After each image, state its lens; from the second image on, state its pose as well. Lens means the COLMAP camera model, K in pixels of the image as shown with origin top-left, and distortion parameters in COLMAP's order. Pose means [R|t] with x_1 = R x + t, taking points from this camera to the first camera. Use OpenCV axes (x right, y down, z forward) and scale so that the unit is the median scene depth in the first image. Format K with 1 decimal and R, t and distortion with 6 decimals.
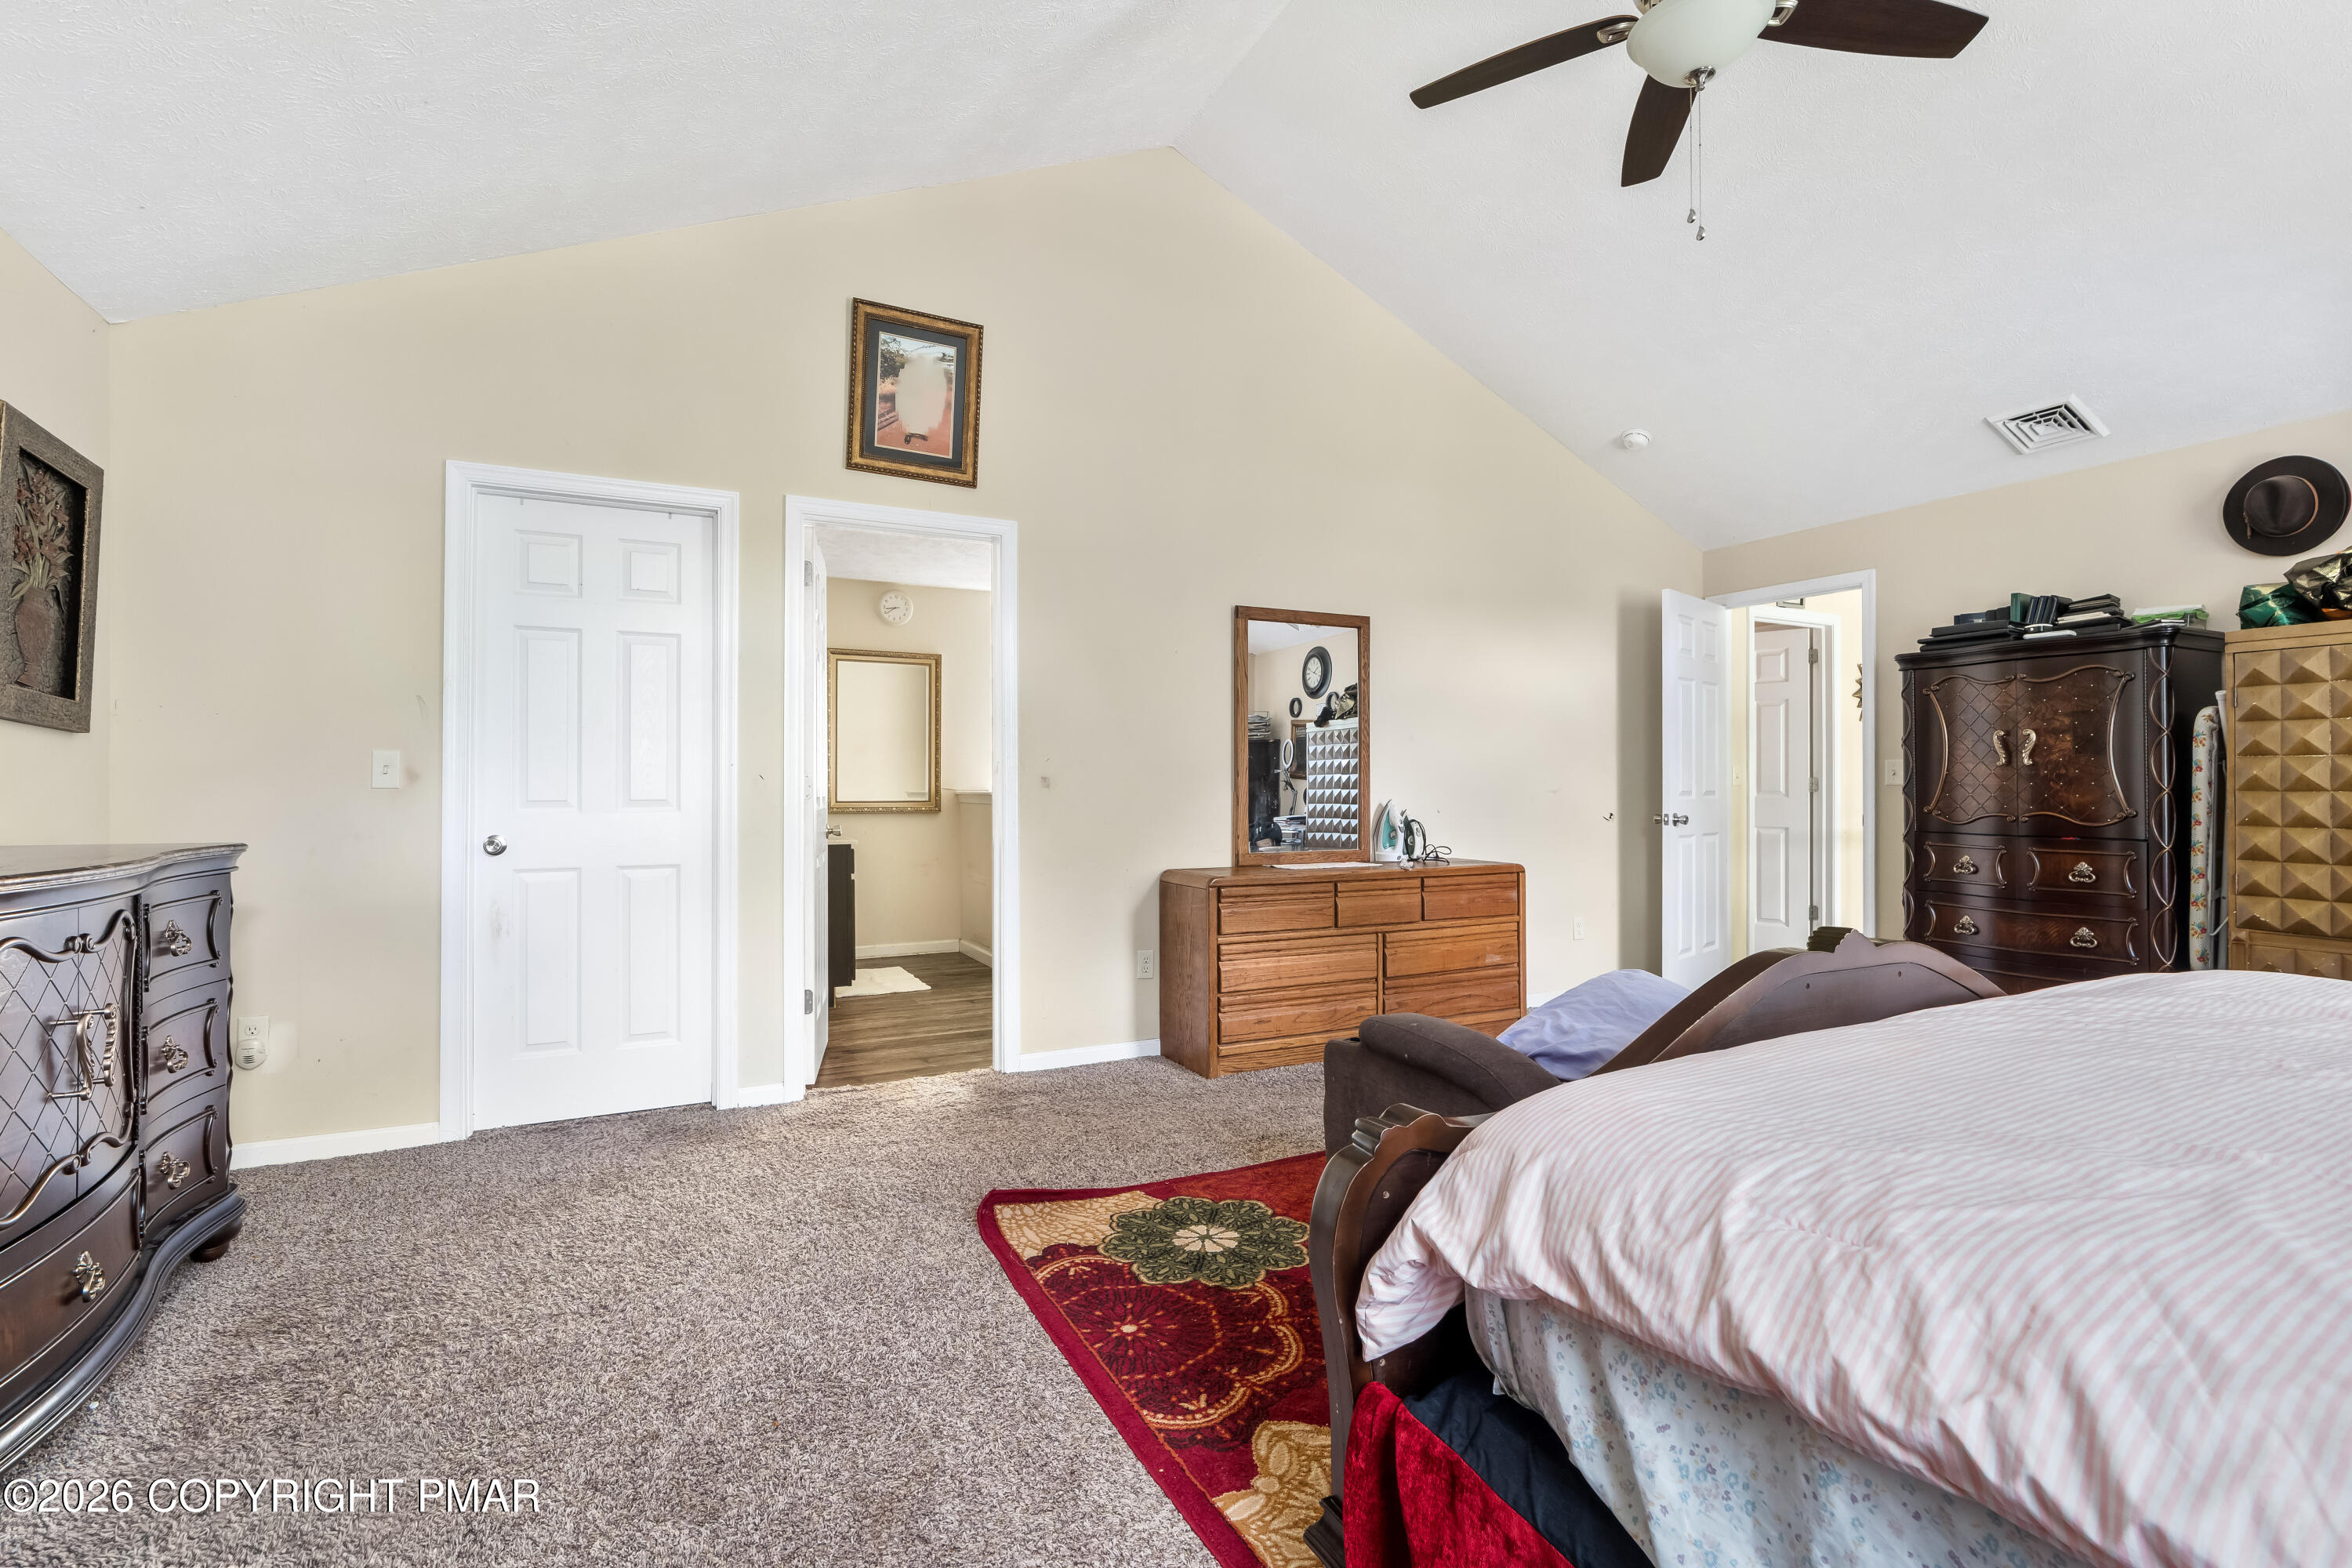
lens RADIAL K [[1064.8, 0, 1175.9], [0, 1064.8, 789.6], [0, 0, 1]] dist [-0.002477, 0.000208]
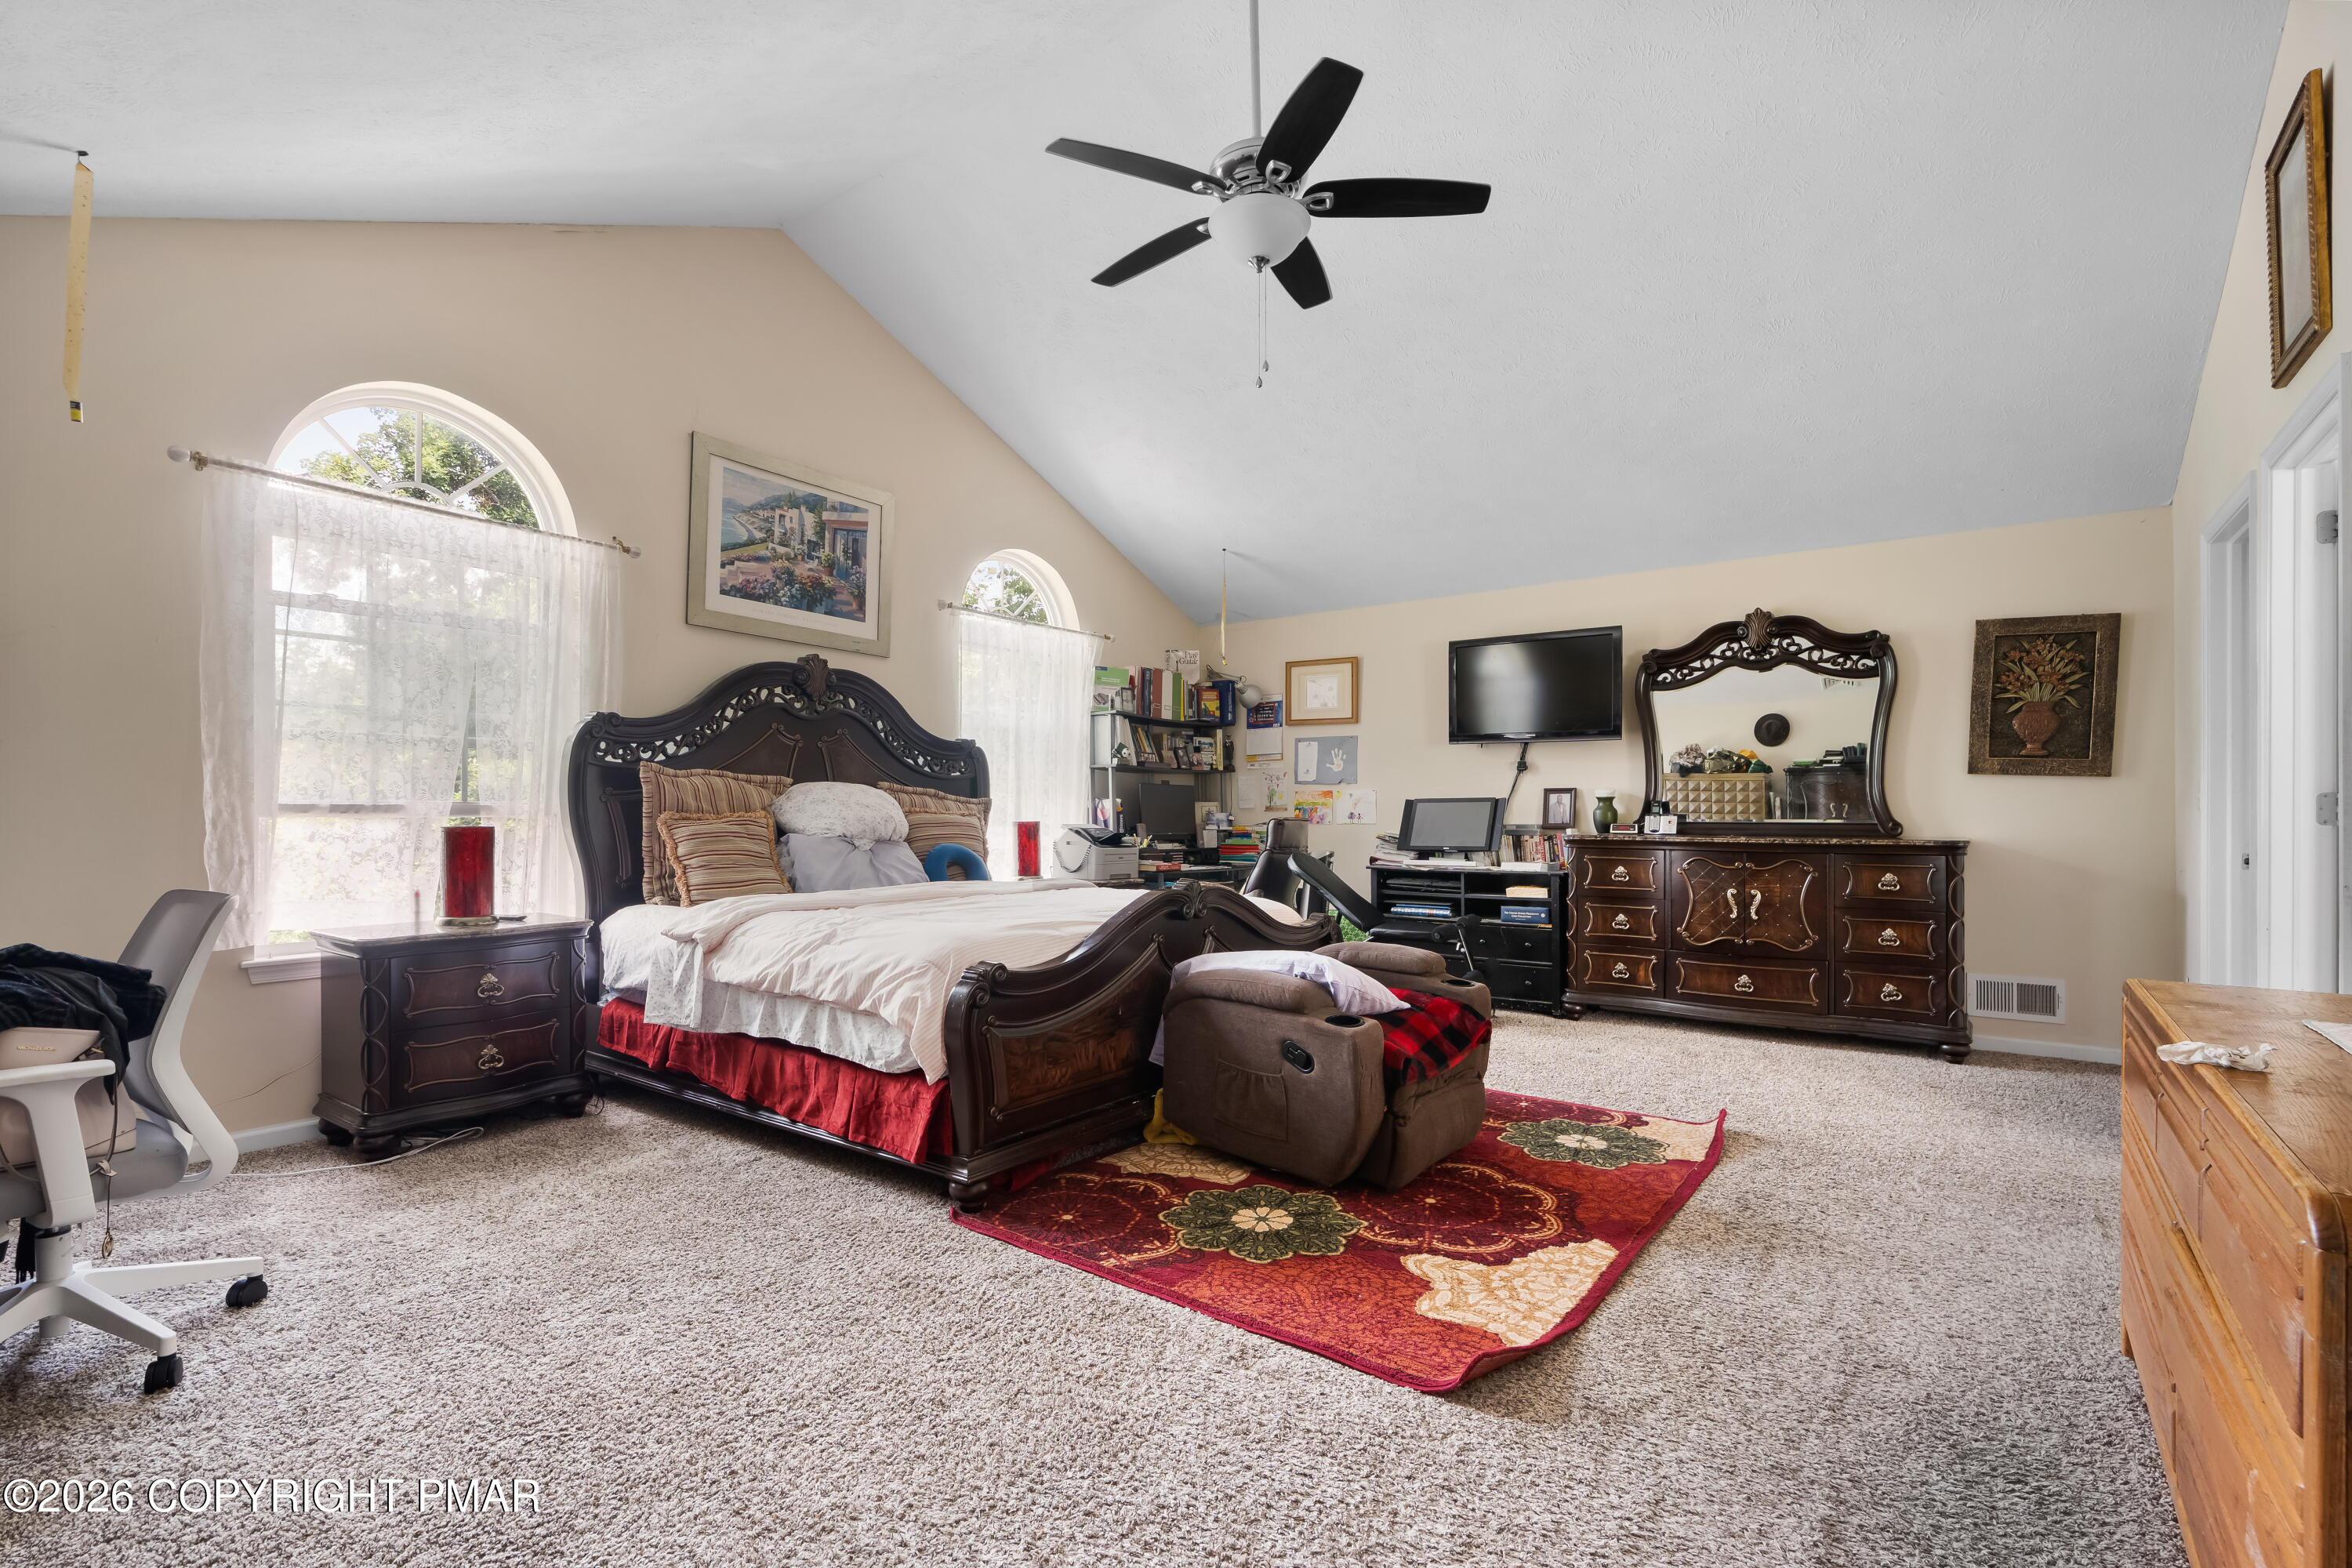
lens RADIAL K [[1103.4, 0, 1171.1], [0, 1103.4, 817.3], [0, 0, 1]] dist [-0.003561, -0.000063]
pose [[-0.891259, 0.004080, -0.453476, 1.150114], [-0.000409, 0.999952, 0.009799, -0.005267], [0.453494, 0.008919, -0.891215, 2.047349]]
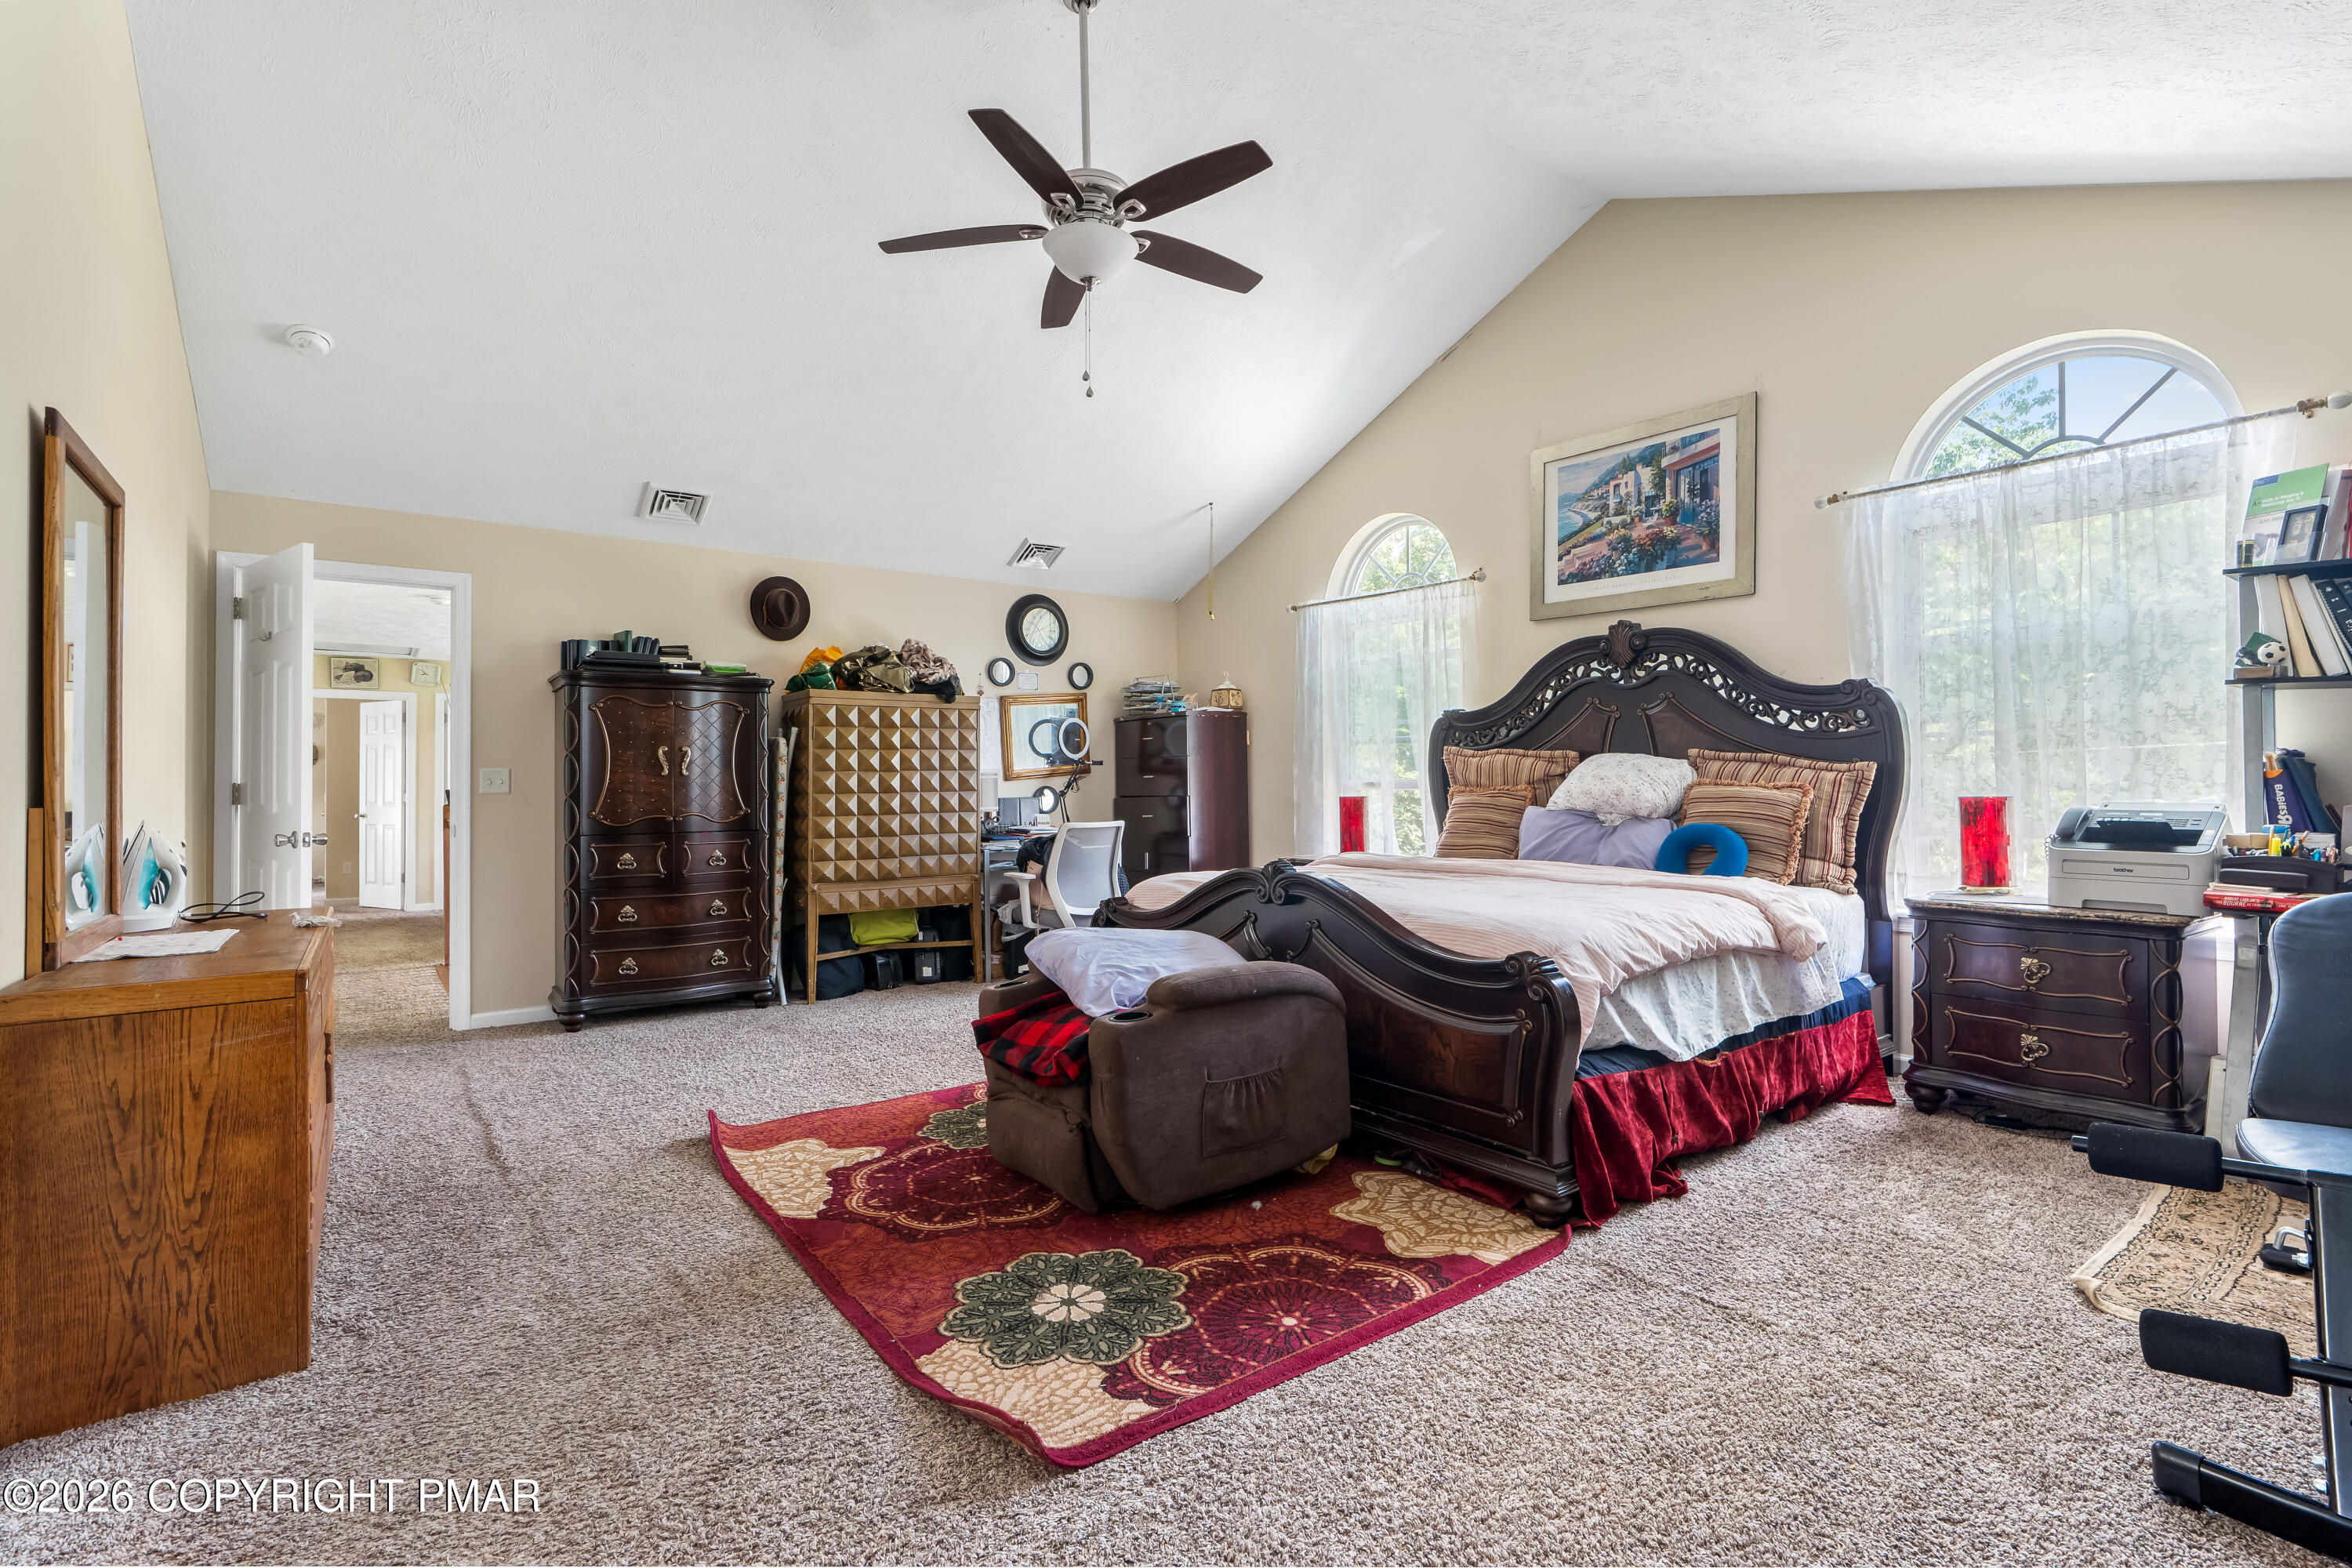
lens RADIAL K [[1085.5, 0, 1162.6], [0, 1085.5, 780.7], [0, 0, 1]] dist [-0.016997, 0.000036]
pose [[-0.170434, 0.010554, 0.985313, -0.875879], [0.013371, 0.999875, -0.008397, 0.003190], [-0.985278, 0.011743, -0.170554, 1.090155]]
